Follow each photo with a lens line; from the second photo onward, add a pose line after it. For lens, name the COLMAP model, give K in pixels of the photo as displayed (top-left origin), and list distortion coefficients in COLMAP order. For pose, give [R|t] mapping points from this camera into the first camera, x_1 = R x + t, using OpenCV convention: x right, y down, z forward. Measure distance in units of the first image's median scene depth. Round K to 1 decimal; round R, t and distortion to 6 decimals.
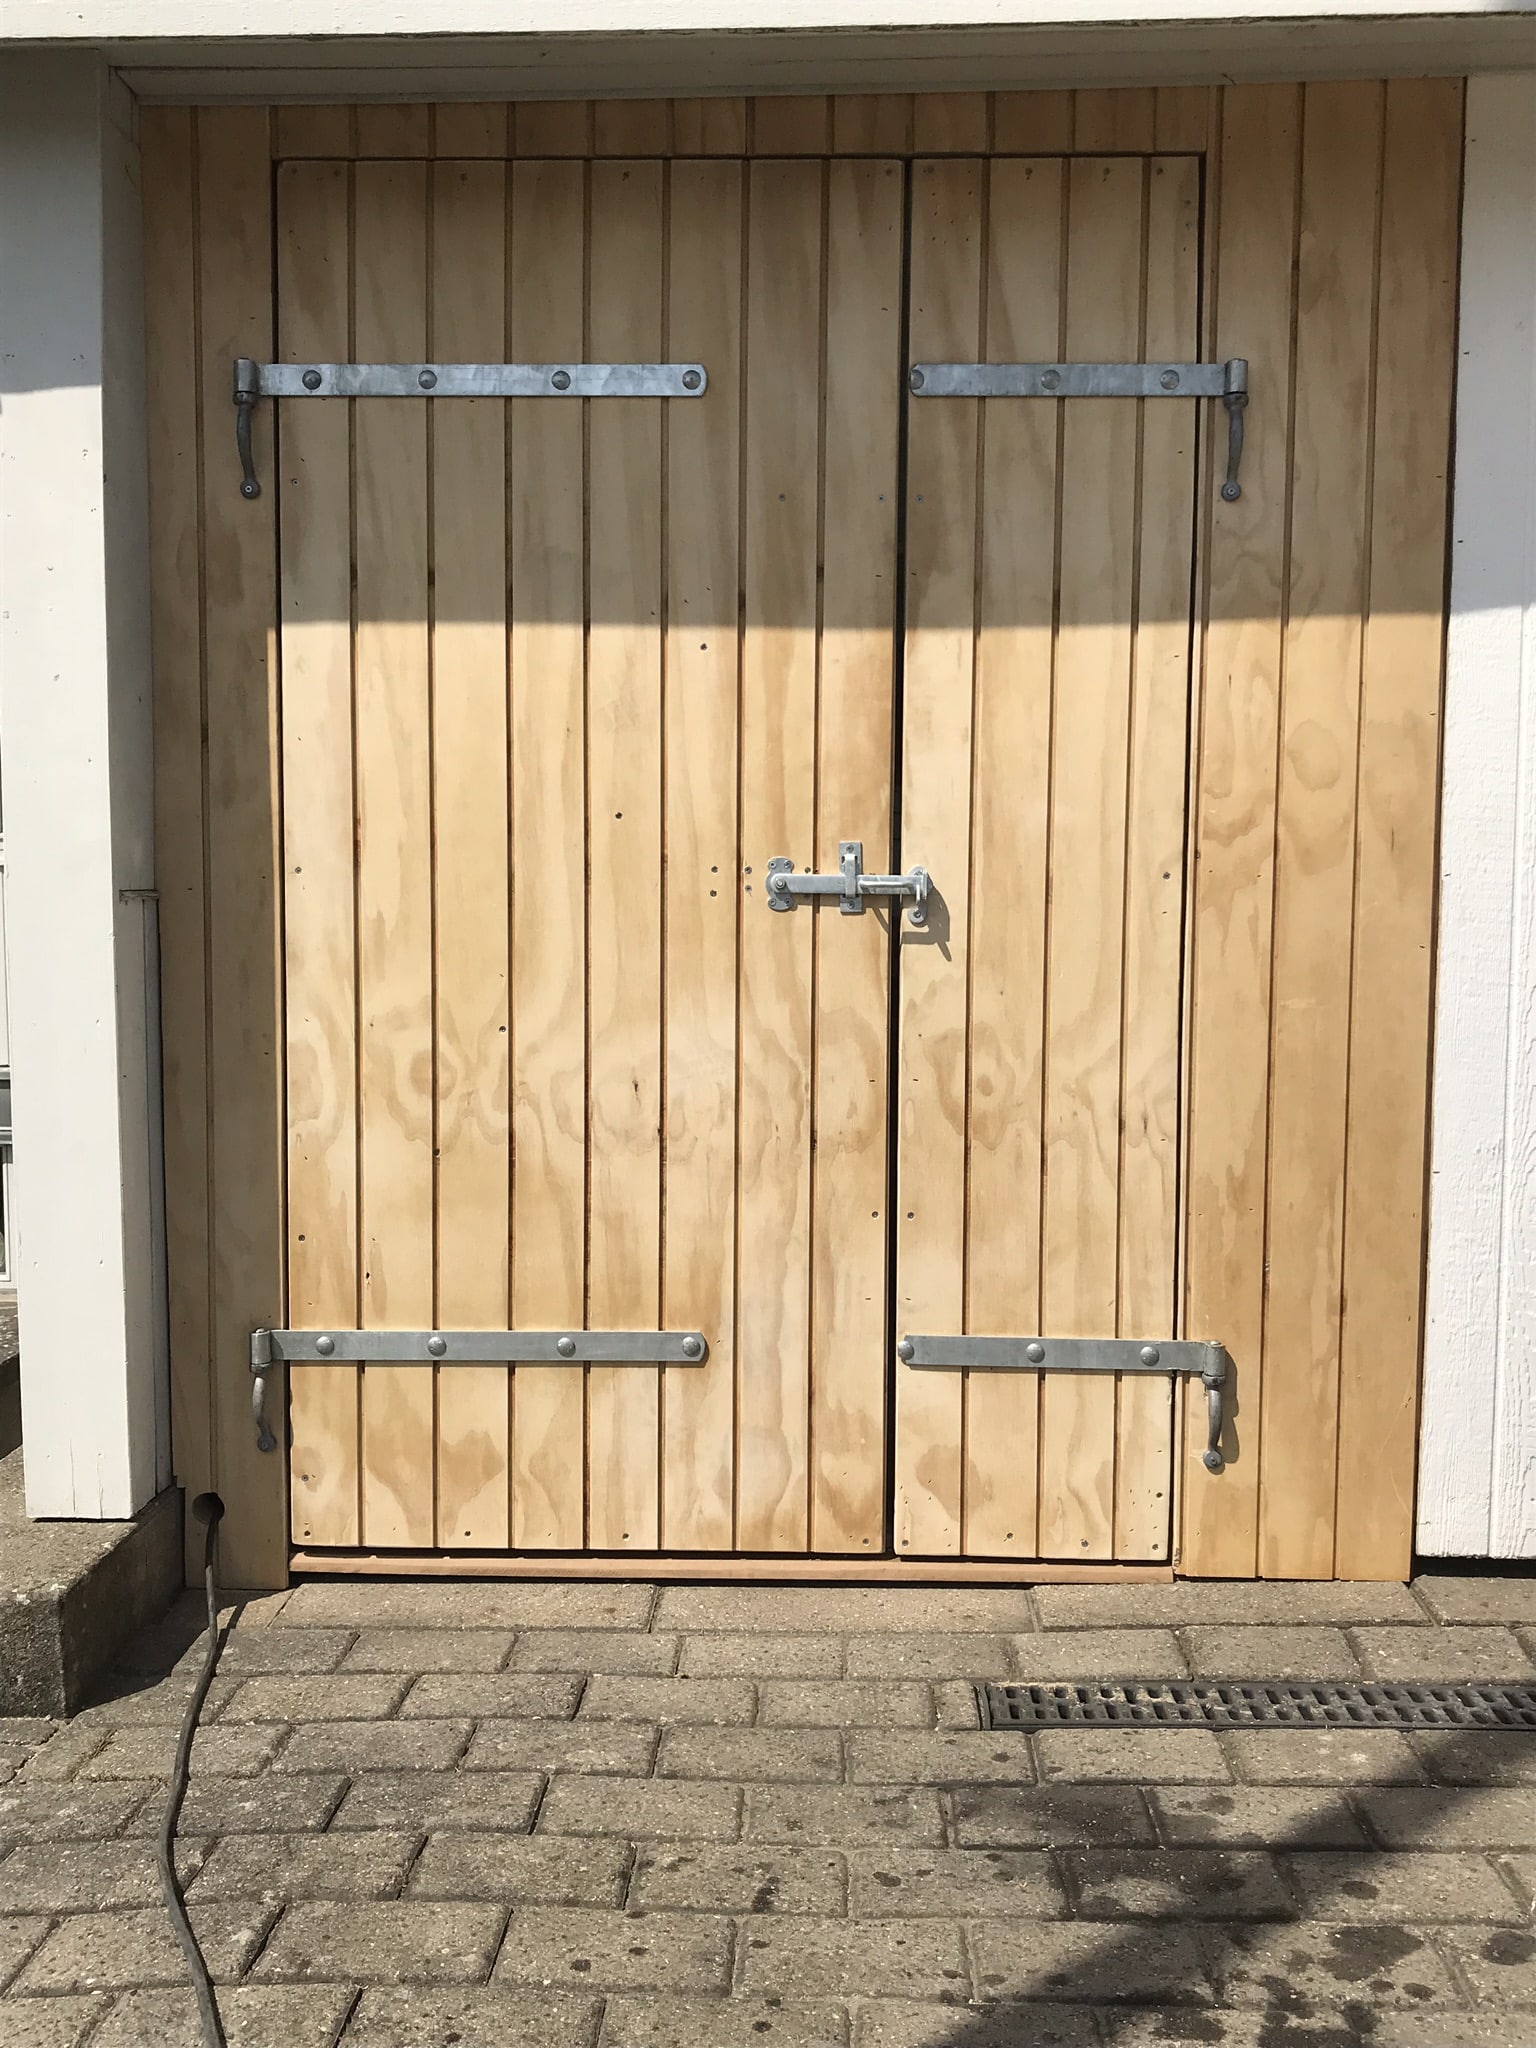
lens RADIAL K [[1946.4, 0, 779.4], [0, 1946.4, 1022.2], [0, 0, 1]] dist [0.016033, 0.000000]
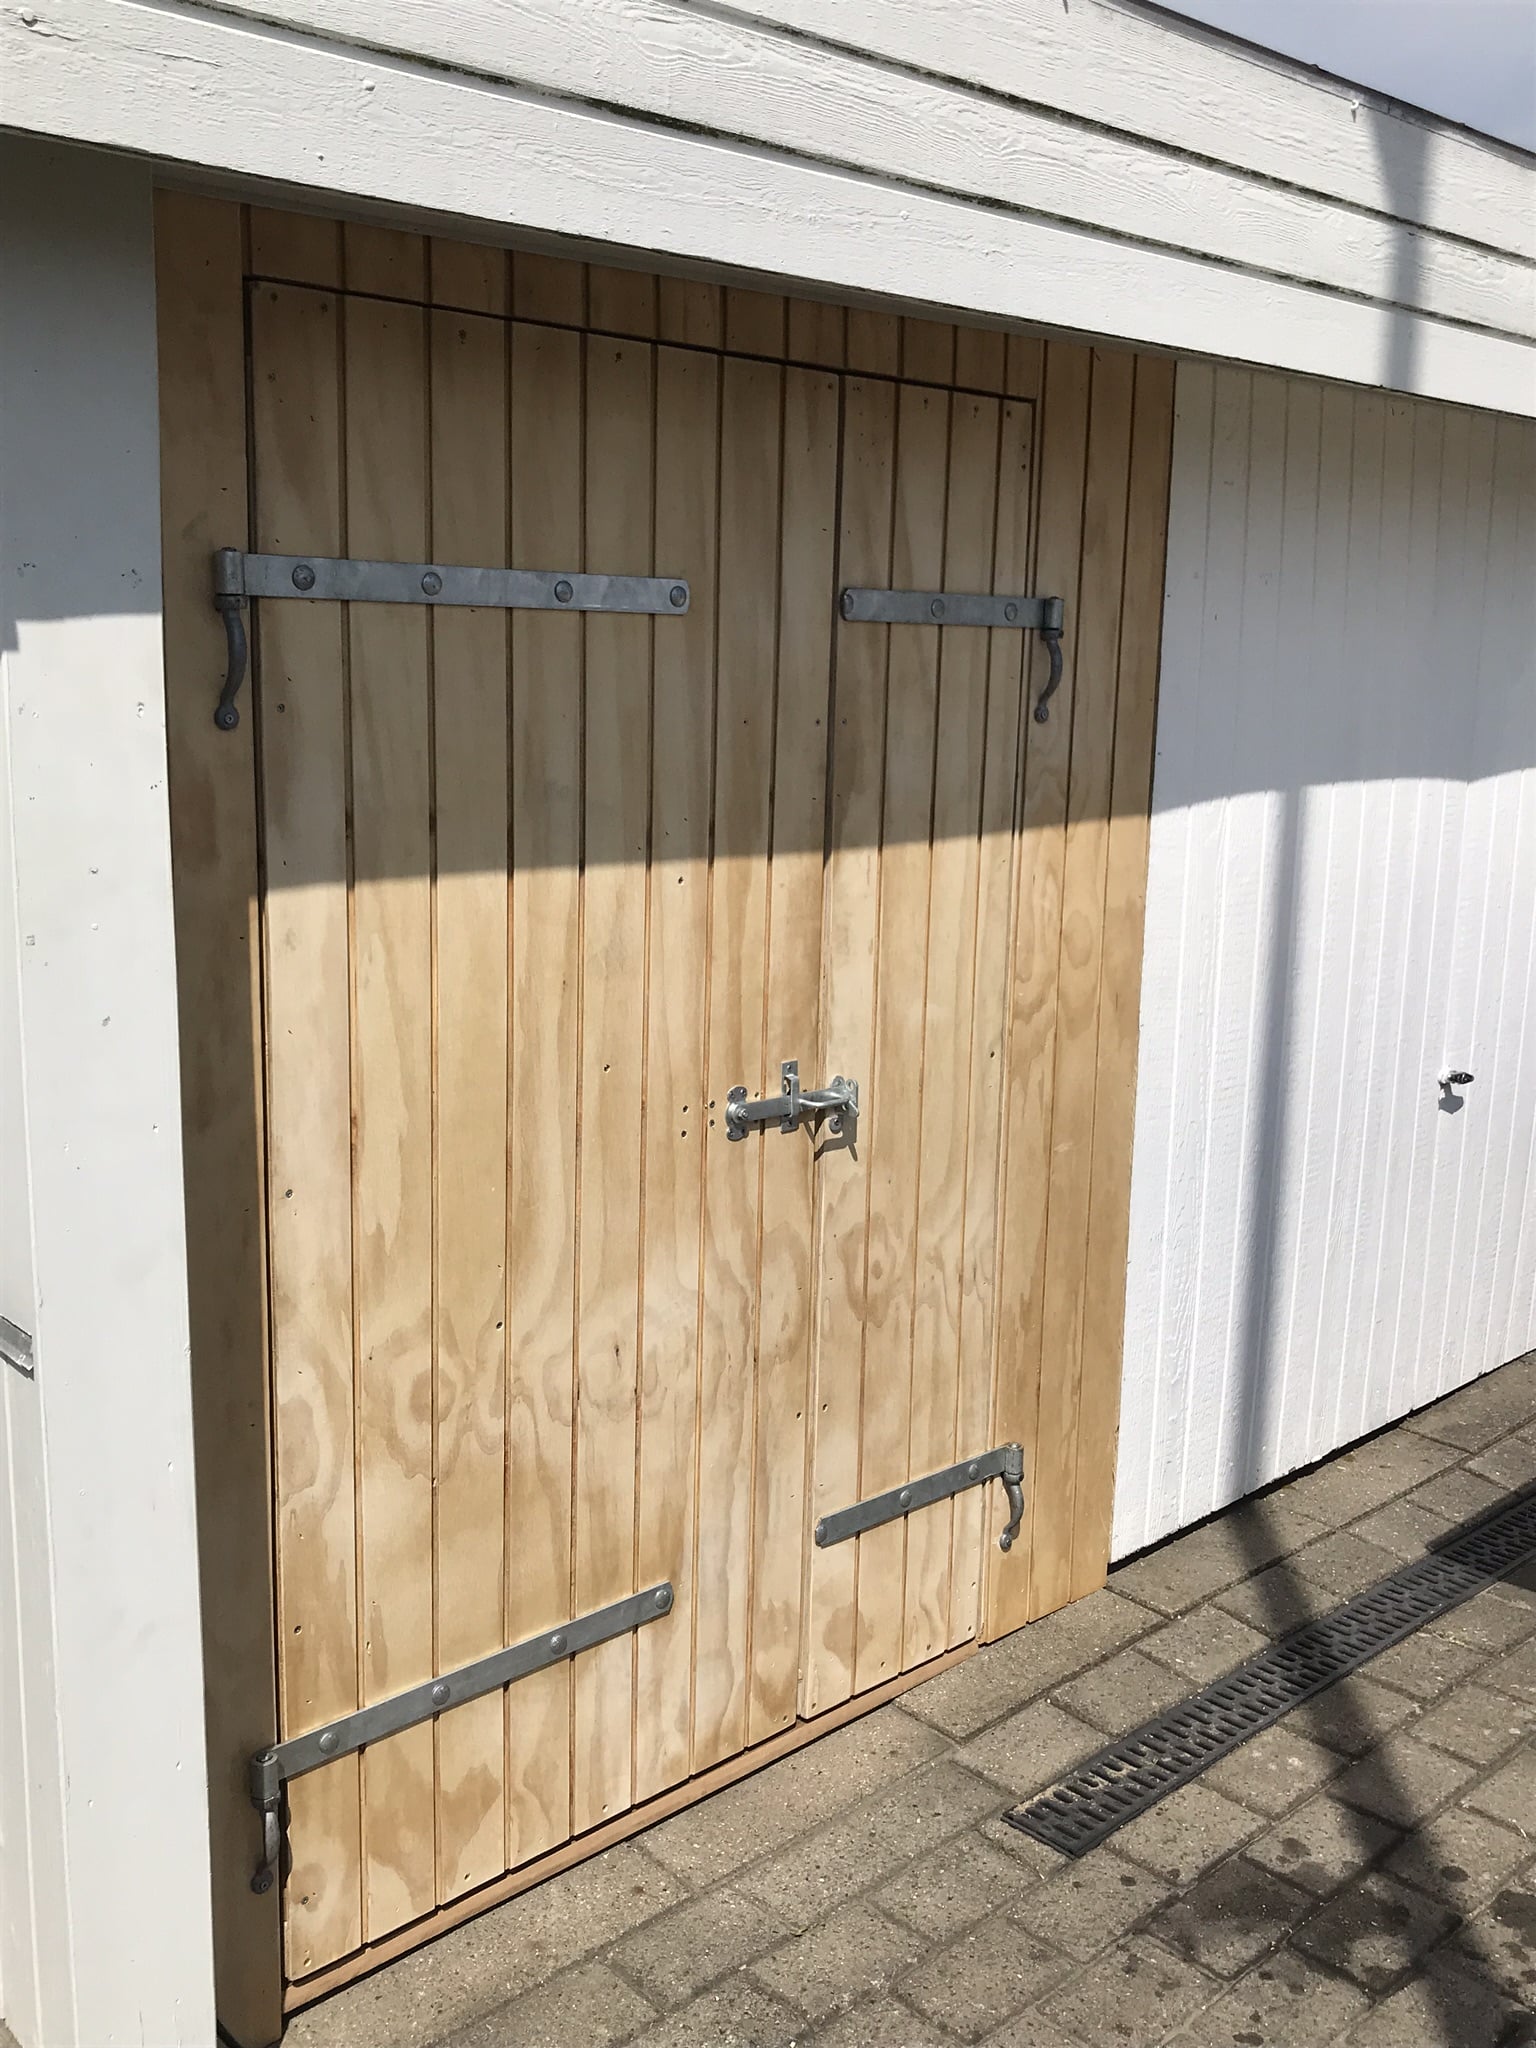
lens RADIAL K [[1946.4, 0, 779.4], [0, 1946.4, 1021.7], [0, 0, 1]] dist [0.016033, 0.000000]
pose [[0.699903, -0.125044, 0.703207, -0.665476], [0.039229, 0.989799, 0.136960, -0.251696], [-0.713160, -0.068273, 0.697669, 0.314904]]
